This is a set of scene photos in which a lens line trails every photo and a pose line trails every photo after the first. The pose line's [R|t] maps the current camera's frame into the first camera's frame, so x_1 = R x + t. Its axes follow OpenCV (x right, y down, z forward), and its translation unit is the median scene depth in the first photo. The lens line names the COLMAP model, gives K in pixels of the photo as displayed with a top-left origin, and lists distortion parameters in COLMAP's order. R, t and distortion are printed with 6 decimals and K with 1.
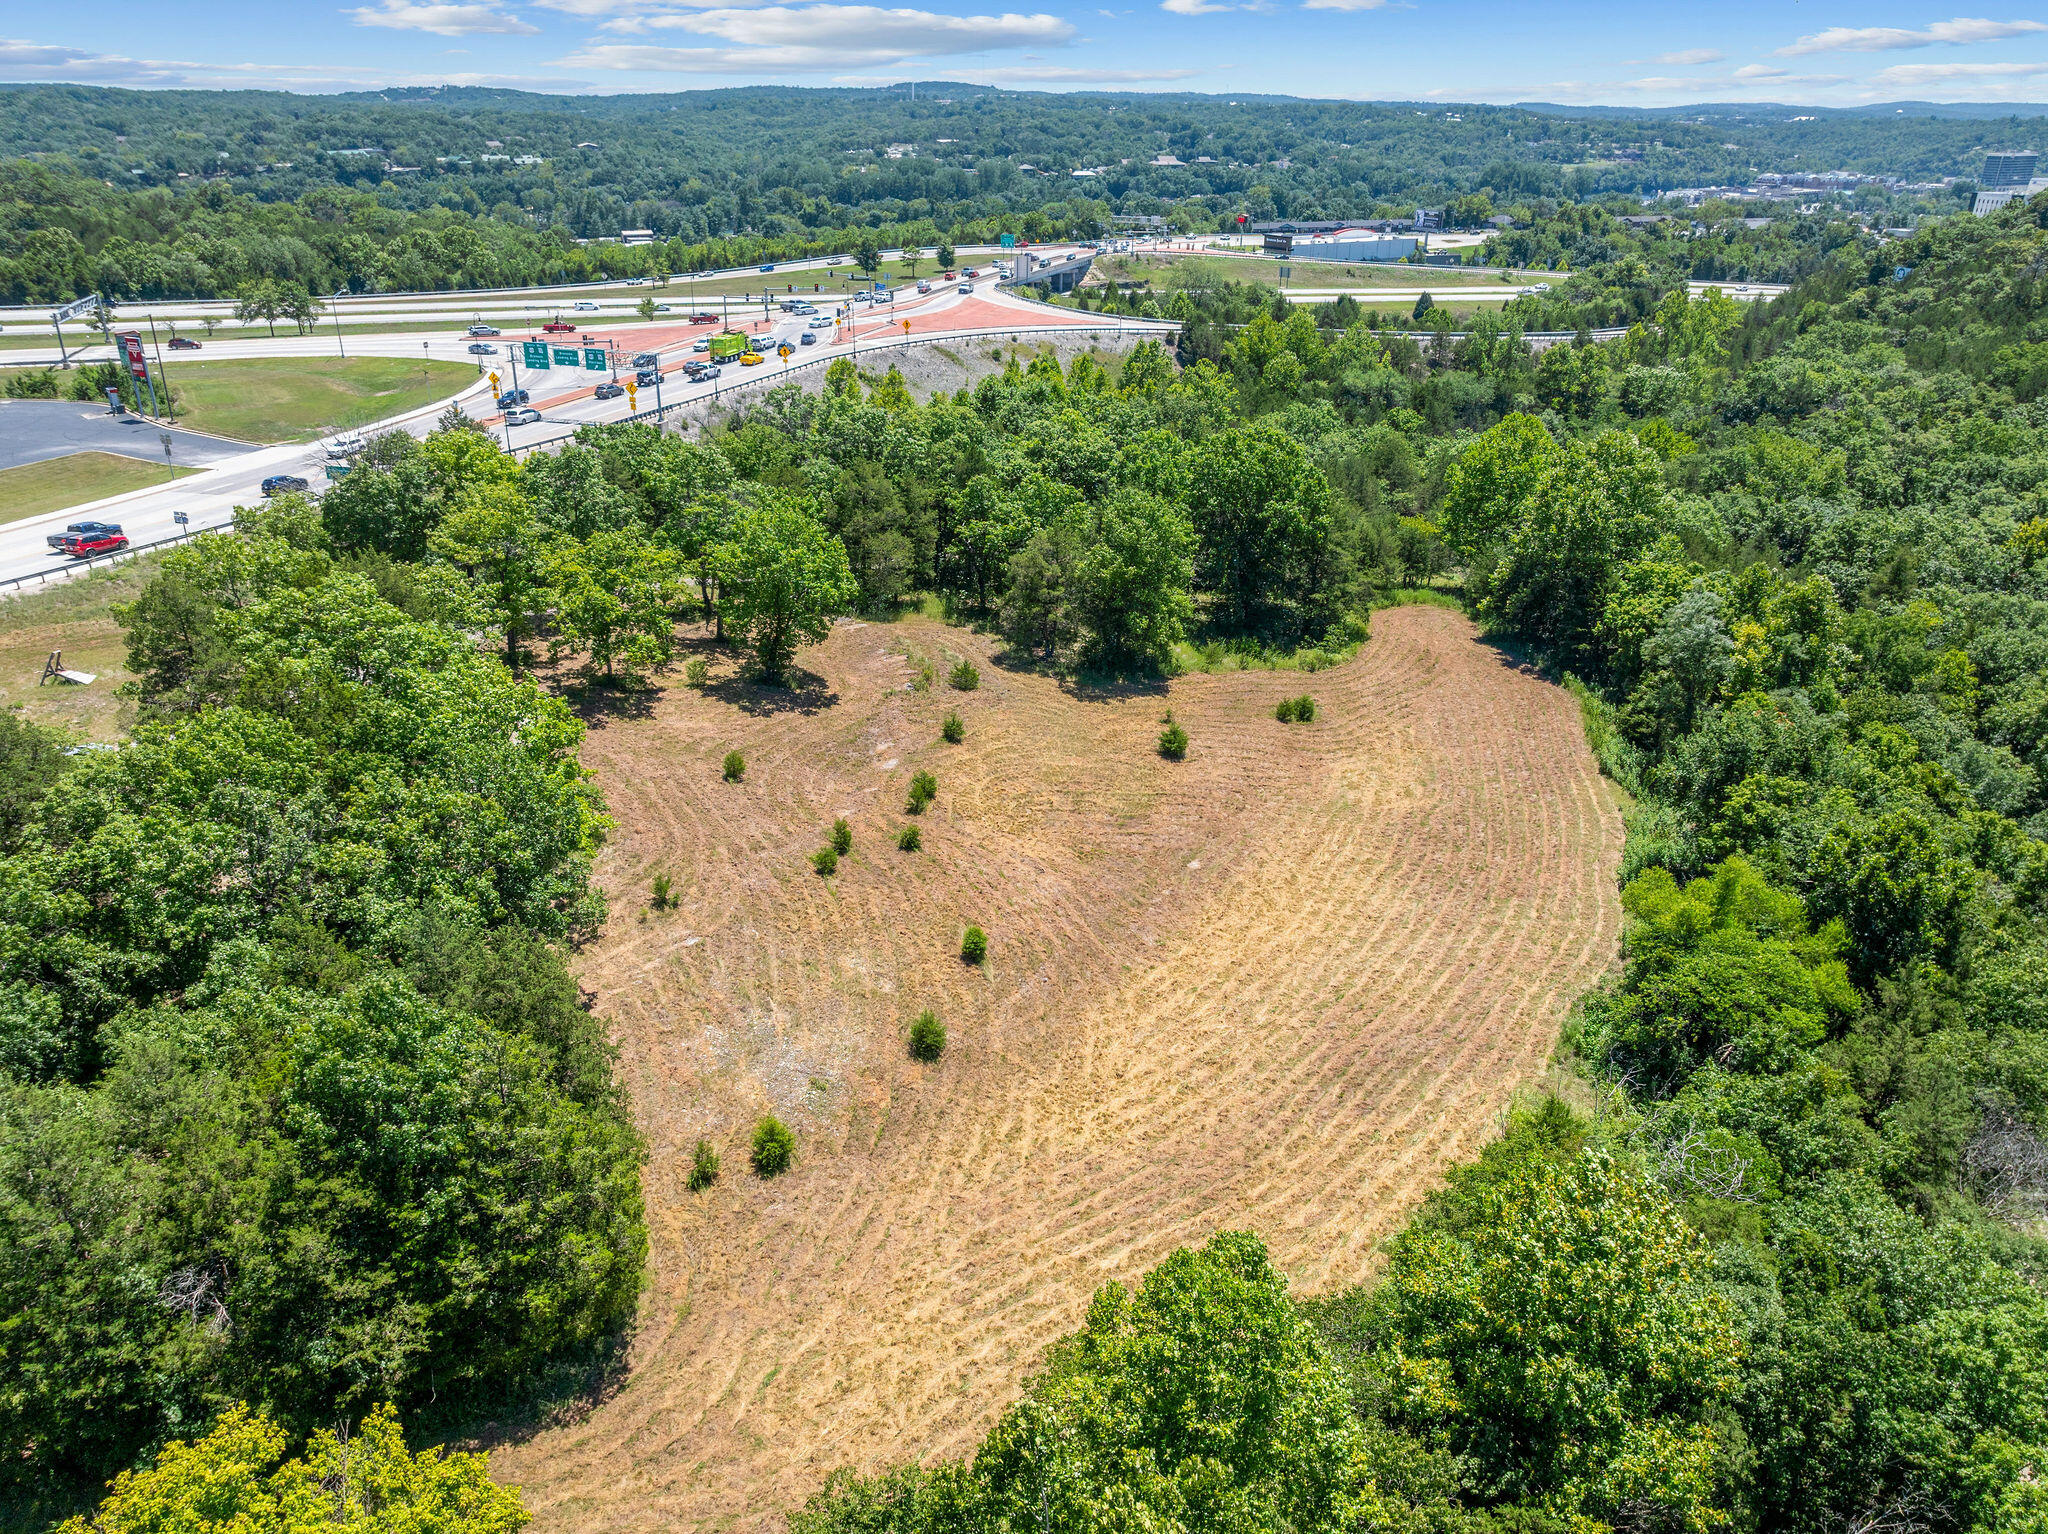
lens RADIAL K [[1438.8, 0, 1029.6], [0, 1438.8, 772.1], [0, 0, 1]] dist [-0.022784, -0.024412]
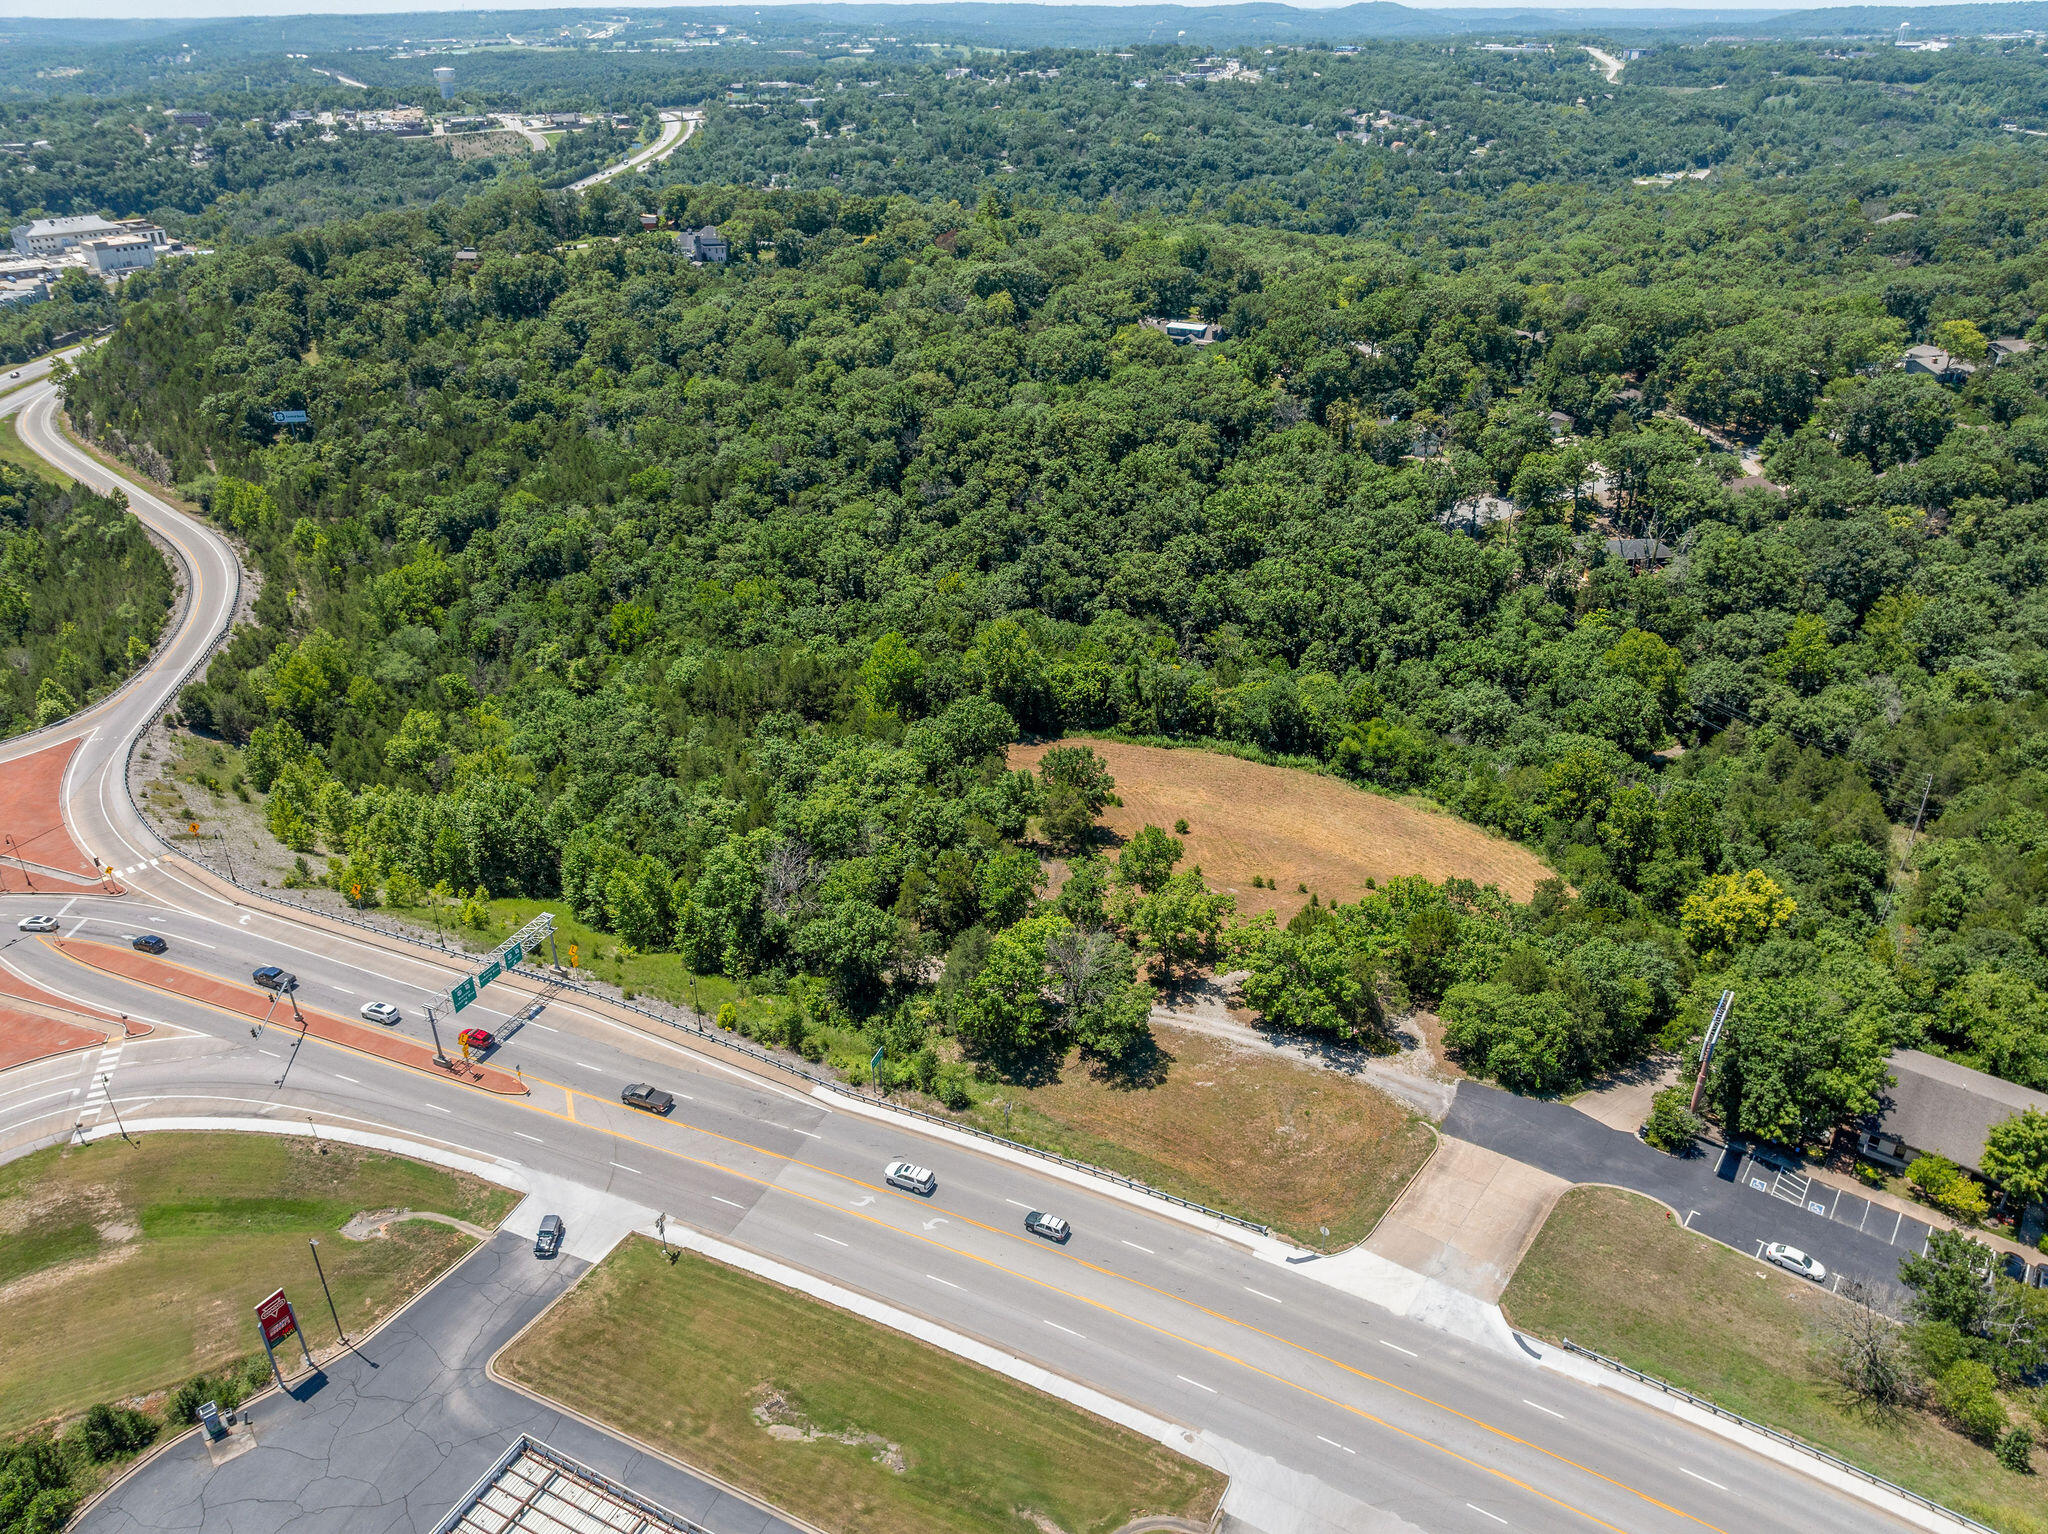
lens RADIAL K [[1443.7, 0, 1030.6], [0, 1443.7, 767.5], [0, 0, 1]] dist [-0.042917, 0.006449]
pose [[0.102074, -0.477123, 0.872889, -1.764632], [0.427702, 0.813278, 0.394525, -1.040452], [-0.898138, 0.333065, 0.287081, 0.558610]]
